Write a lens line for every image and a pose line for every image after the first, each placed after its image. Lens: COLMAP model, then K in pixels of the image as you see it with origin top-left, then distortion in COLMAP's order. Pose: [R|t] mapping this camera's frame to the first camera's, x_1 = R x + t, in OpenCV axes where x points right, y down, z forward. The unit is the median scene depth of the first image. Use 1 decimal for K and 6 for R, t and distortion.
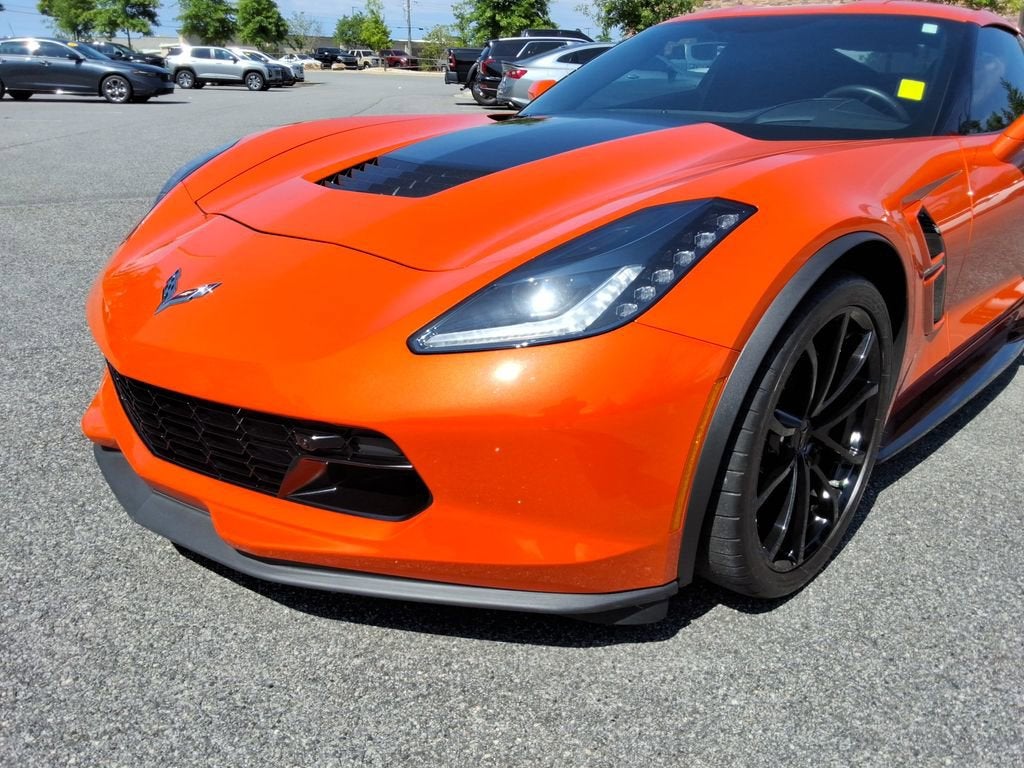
lens RADIAL K [[816.8, 0, 509.0], [0, 816.8, 381.6], [0, 0, 1]] dist [0.083821, -0.128307]
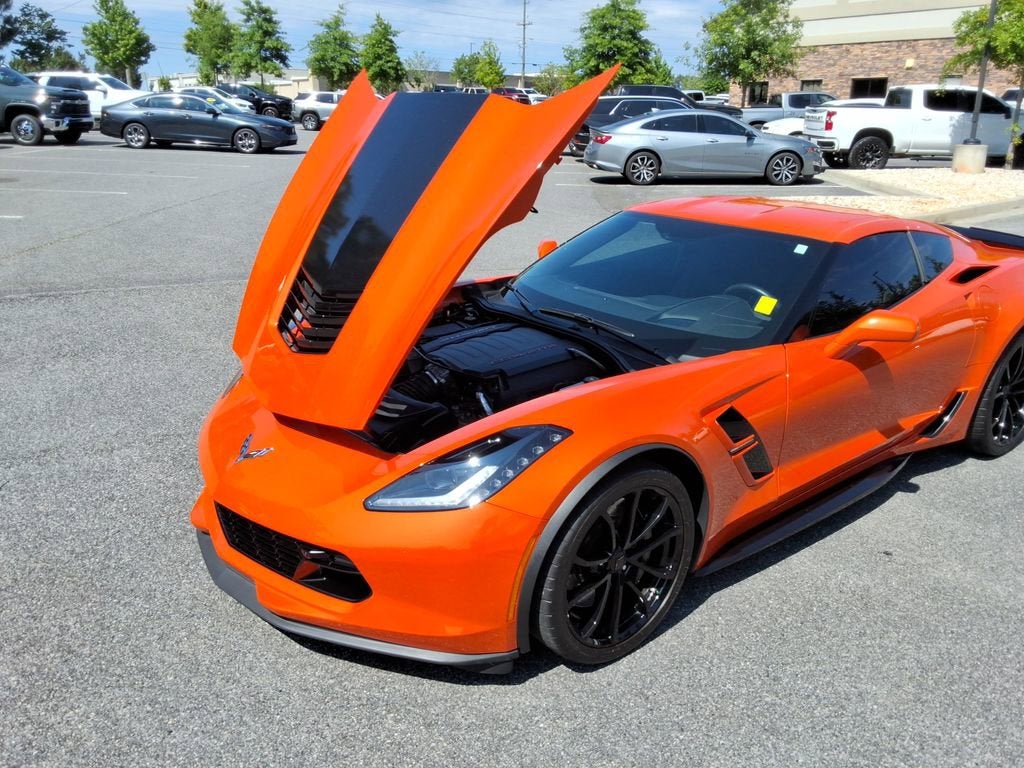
lens RADIAL K [[816.8, 0, 514.1], [0, 816.8, 376.8], [0, 0, 1]] dist [0.083821, -0.128307]
pose [[0.992083, 0.048255, -0.115944, 0.335364], [-0.052198, 0.998149, -0.031215, -0.240225], [0.114223, 0.037020, 0.992765, -0.634727]]
